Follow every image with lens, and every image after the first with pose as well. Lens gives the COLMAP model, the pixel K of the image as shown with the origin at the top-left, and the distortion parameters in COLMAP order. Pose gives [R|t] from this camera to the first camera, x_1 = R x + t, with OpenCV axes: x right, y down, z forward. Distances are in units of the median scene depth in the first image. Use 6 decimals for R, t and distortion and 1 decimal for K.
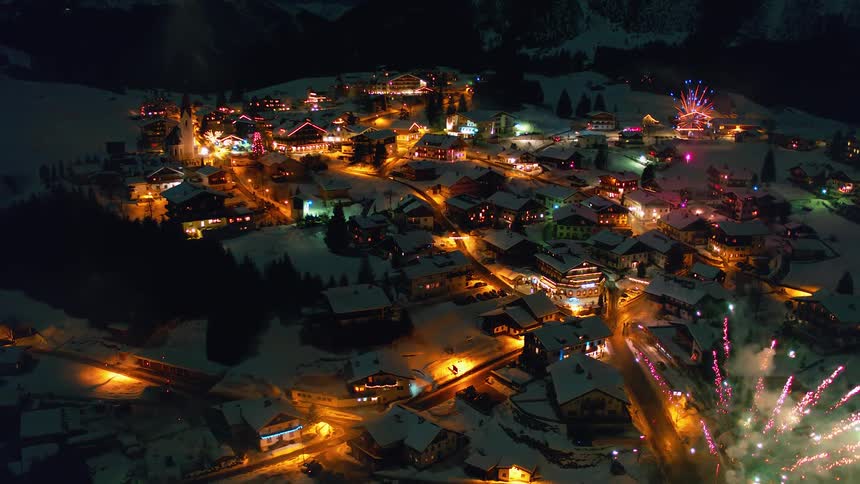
lens RADIAL K [[742.6, 0, 431.1], [0, 742.6, 242.3], [0, 0, 1]] dist [-0.221257, 0.103073]
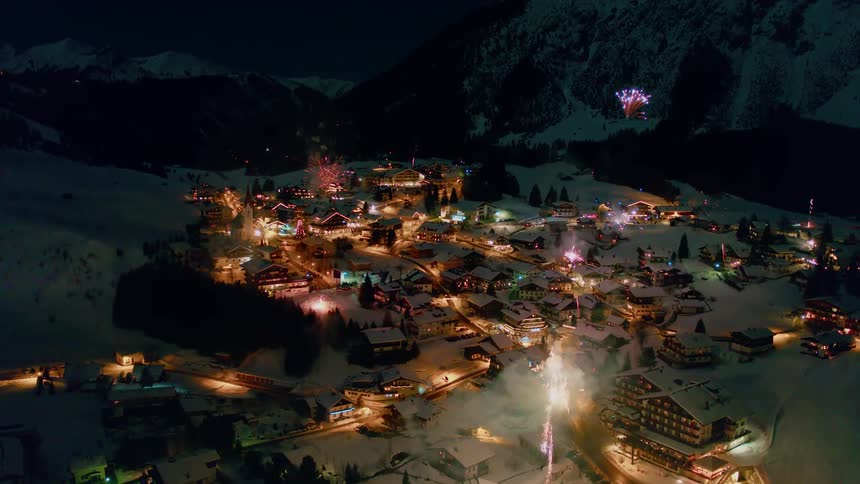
lens RADIAL K [[742.6, 0, 431.6], [0, 742.6, 241.6], [0, 0, 1]] dist [-0.221257, 0.103073]
pose [[0.999910, 0.008200, 0.010643, -0.012584], [-0.007133, 0.995289, -0.096687, 0.020393], [-0.011385, 0.096602, 0.995258, -0.399942]]
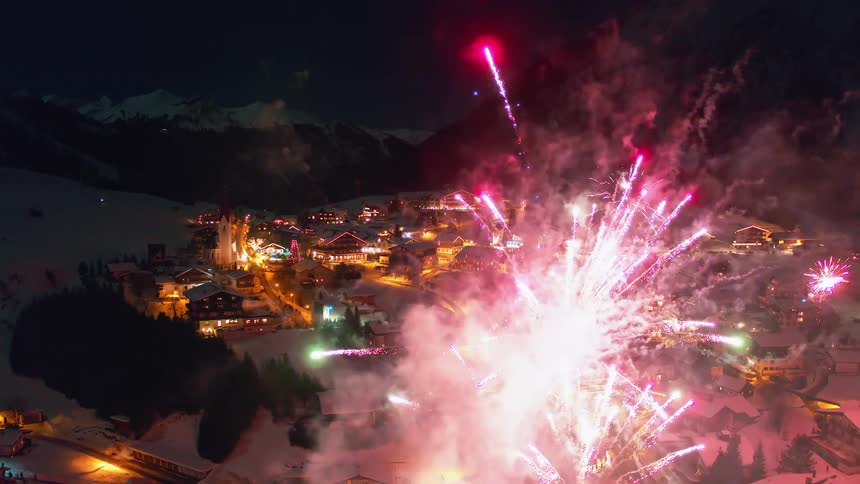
lens RADIAL K [[742.6, 0, 430.0], [0, 742.6, 241.6], [0, 0, 1]] dist [-0.221257, 0.103073]
pose [[0.992988, 0.011293, -0.117672, 0.079849], [-0.030987, 0.985486, -0.166907, 0.018990], [0.114079, 0.169383, 0.978926, 0.025487]]
